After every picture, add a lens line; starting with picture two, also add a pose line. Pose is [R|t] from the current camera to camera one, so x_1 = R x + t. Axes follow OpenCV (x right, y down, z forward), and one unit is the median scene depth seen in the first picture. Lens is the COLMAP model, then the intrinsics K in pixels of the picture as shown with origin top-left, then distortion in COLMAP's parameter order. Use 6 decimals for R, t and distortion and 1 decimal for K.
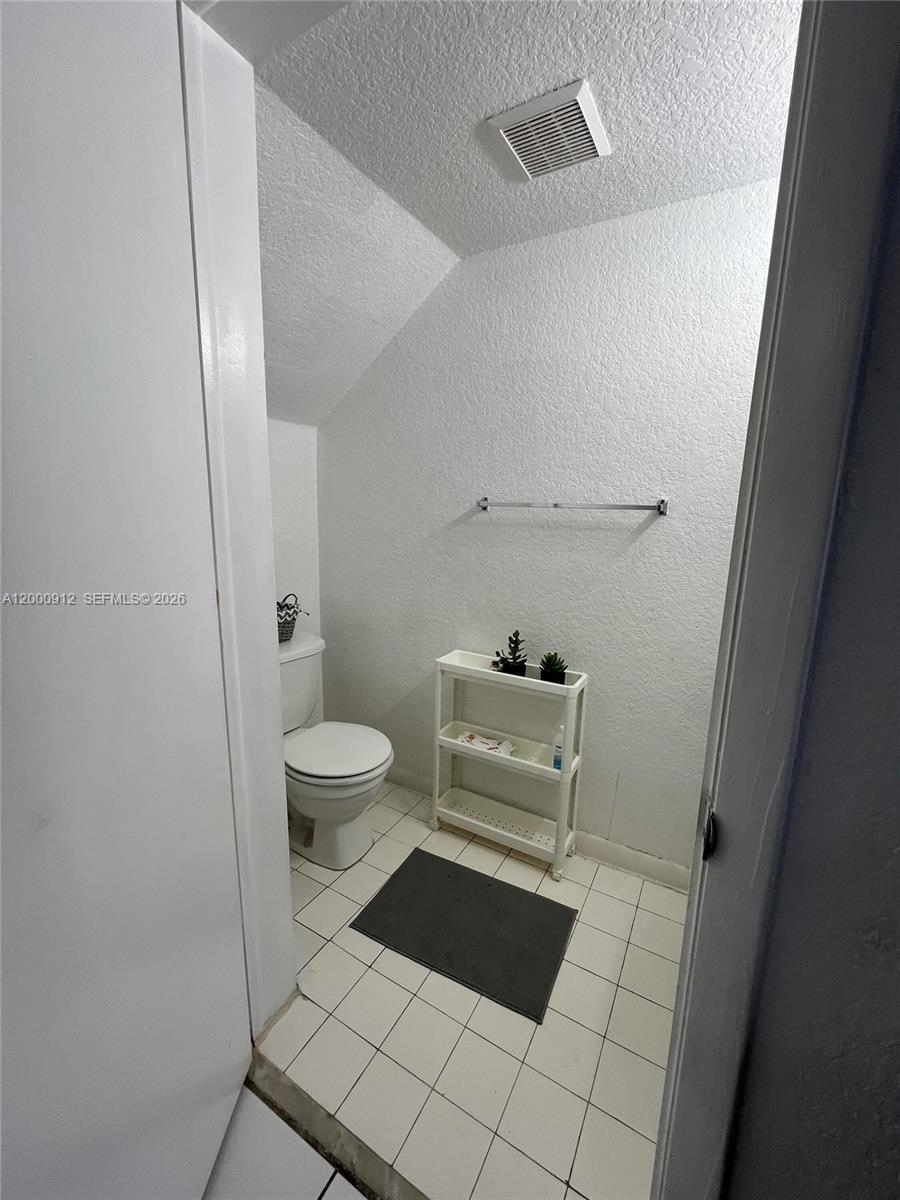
lens RADIAL K [[483.7, 0, 452.0], [0, 483.7, 598.9], [0, 0, 1]] dist [-0.003154, -0.000107]
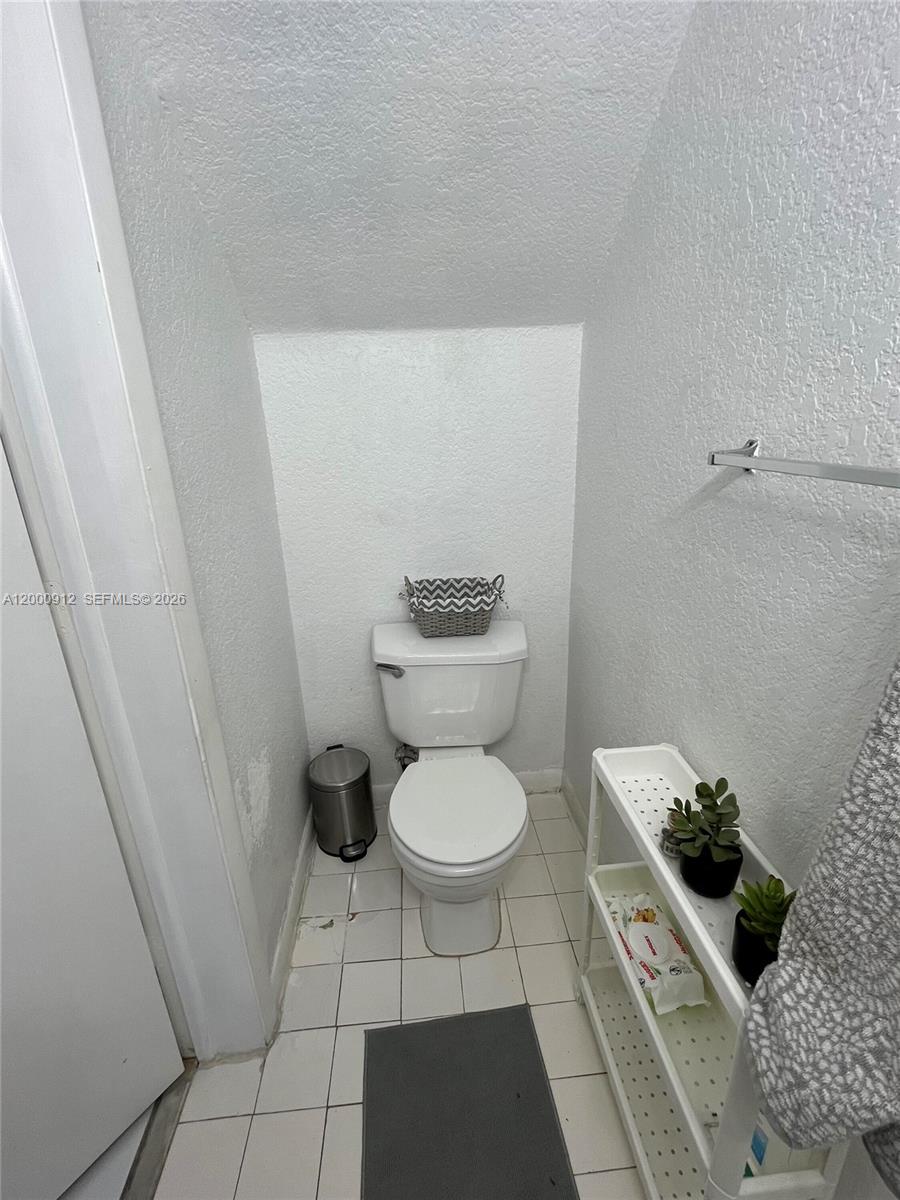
lens RADIAL K [[521.9, 0, 449.1], [0, 521.9, 598.8], [0, 0, 1]] dist [-0.008498, -0.000345]
pose [[0.566003, 0.220317, -0.794419, 0.292532], [-0.101850, 0.974934, 0.197813, -0.136111], [0.818088, -0.031051, 0.574254, 0.516188]]
